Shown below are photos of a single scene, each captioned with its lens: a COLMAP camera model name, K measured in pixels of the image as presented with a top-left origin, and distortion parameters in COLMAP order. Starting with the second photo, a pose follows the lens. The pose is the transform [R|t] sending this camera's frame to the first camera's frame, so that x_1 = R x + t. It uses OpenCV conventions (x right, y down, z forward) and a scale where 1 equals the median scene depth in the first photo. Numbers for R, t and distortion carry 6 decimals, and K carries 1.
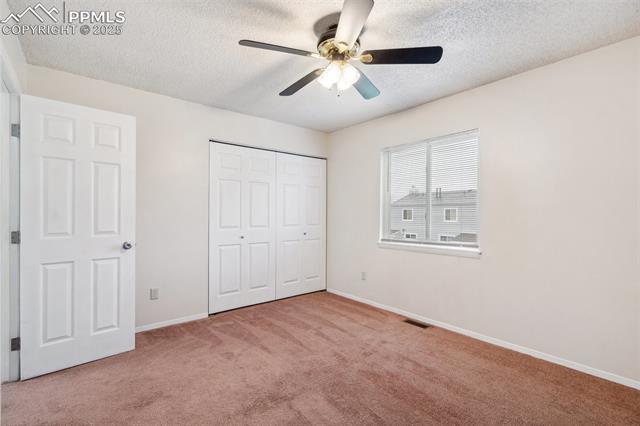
lens RADIAL K [[297.4, 0, 318.5], [0, 297.4, 211.1], [0, 0, 1]] dist [-0.001958, 0.001268]
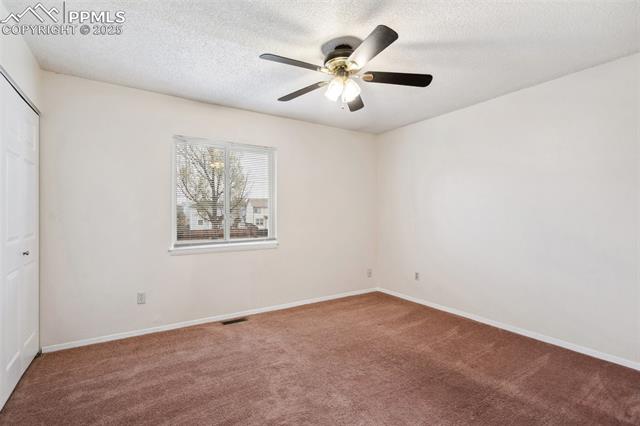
lens RADIAL K [[297.4, 0, 316.8], [0, 297.4, 211.3], [0, 0, 1]] dist [-0.001958, 0.001268]
pose [[0.110195, 0.004584, 0.993899, -0.644276], [-0.012052, 0.999922, -0.003275, -0.000480], [-0.993837, -0.011617, 0.110242, 0.592087]]
